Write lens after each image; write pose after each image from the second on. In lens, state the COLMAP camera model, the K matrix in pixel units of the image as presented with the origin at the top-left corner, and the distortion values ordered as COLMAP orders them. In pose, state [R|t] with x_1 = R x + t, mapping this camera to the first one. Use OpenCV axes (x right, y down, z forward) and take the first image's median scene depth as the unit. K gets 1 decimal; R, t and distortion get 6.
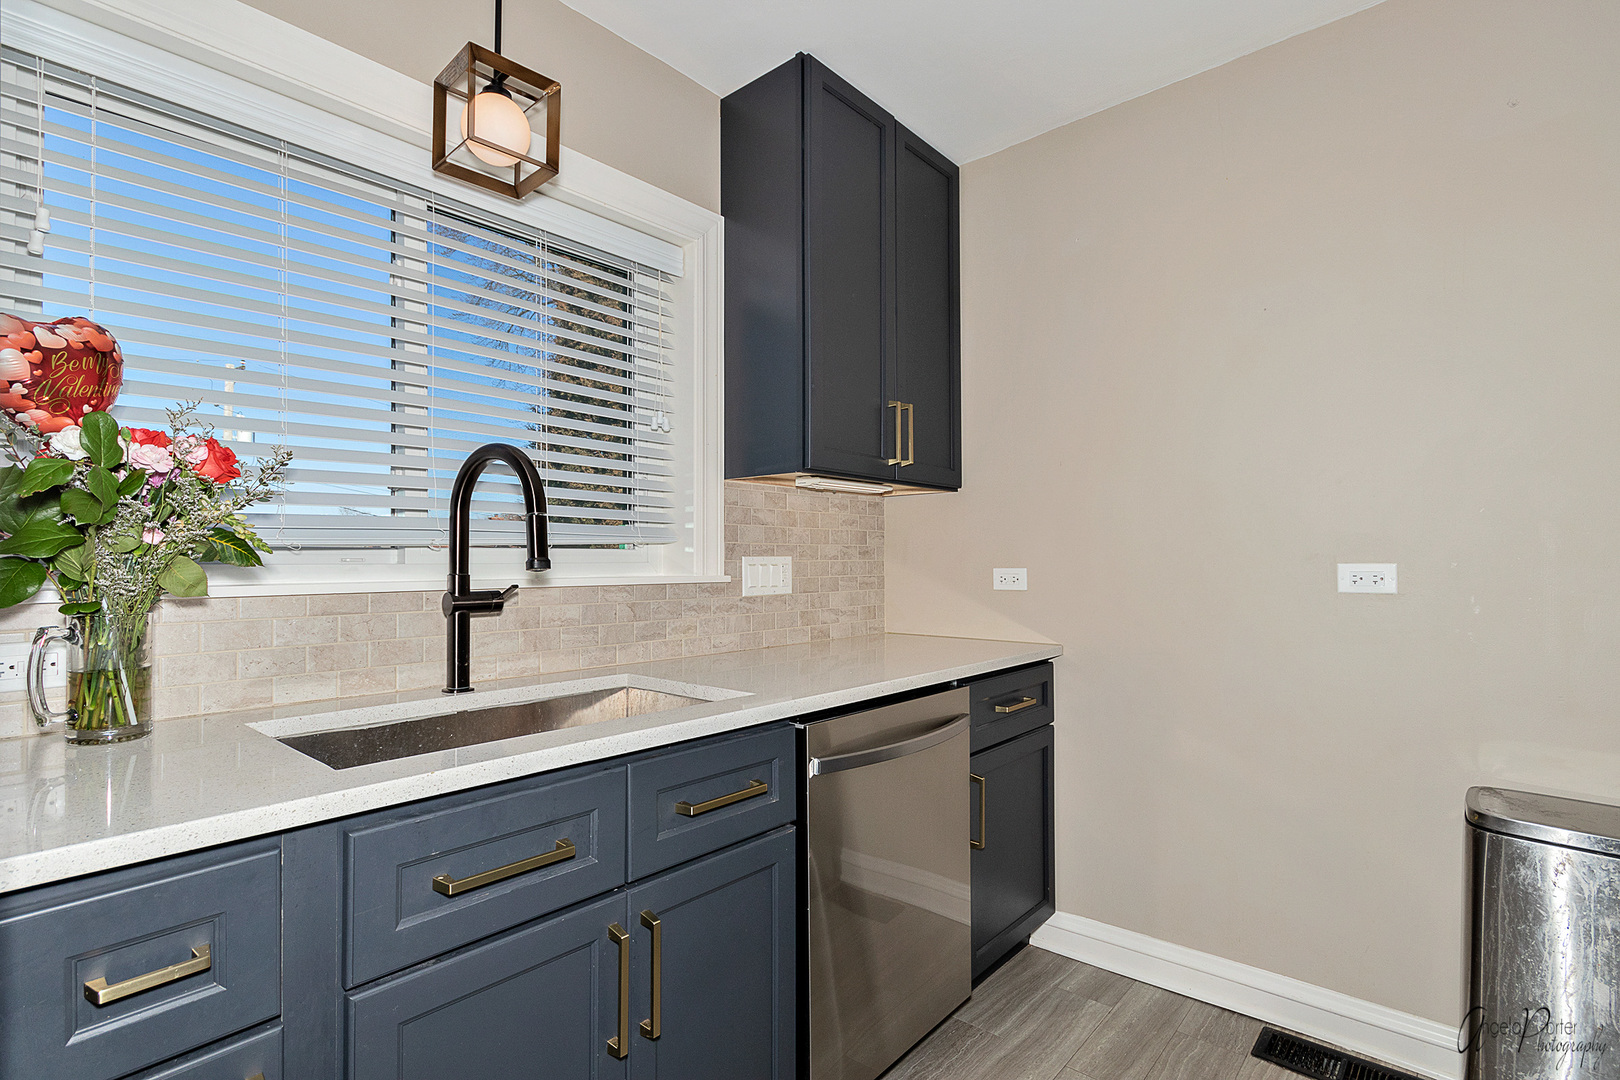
lens RADIAL K [[747.6, 0, 812.0], [0, 747.6, 556.4], [0, 0, 1]] dist [0.000646, 0.000372]
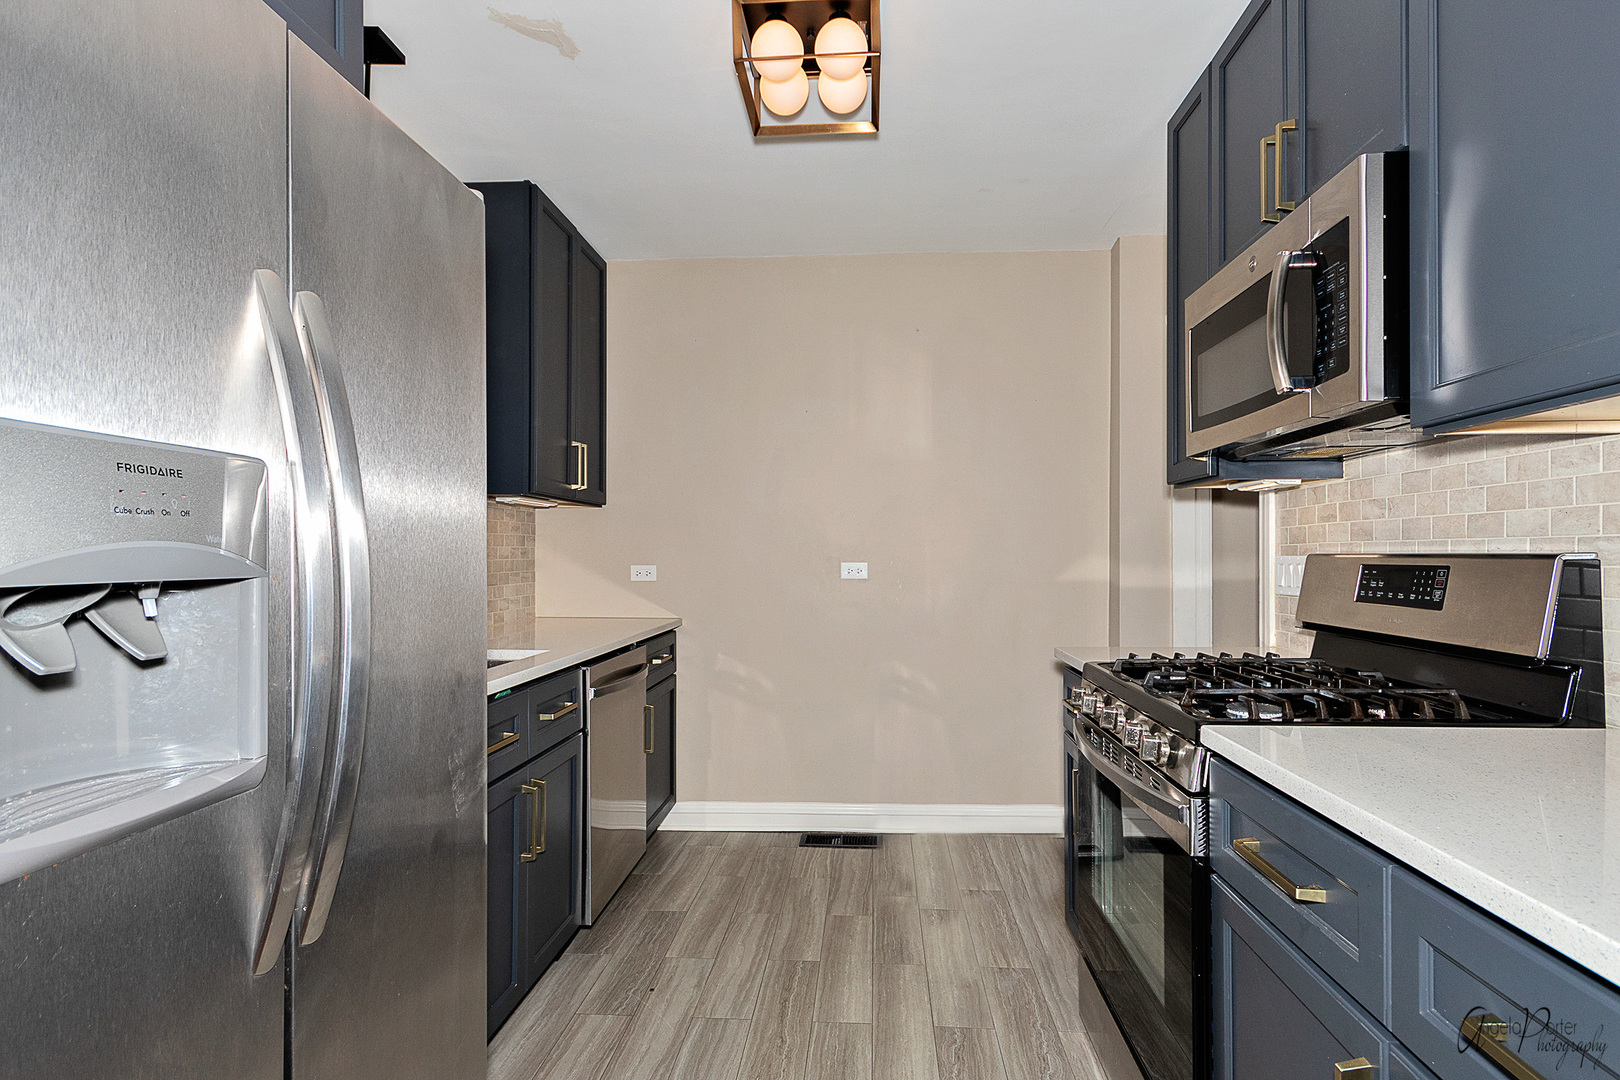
lens RADIAL K [[747.6, 0, 812.0], [0, 747.6, 556.4], [0, 0, 1]] dist [0.000646, 0.000372]
pose [[0.803822, 0.002128, 0.594866, -0.348281], [-0.007562, 0.999949, 0.006642, -0.013614], [-0.594821, -0.009838, 0.803798, -0.334561]]
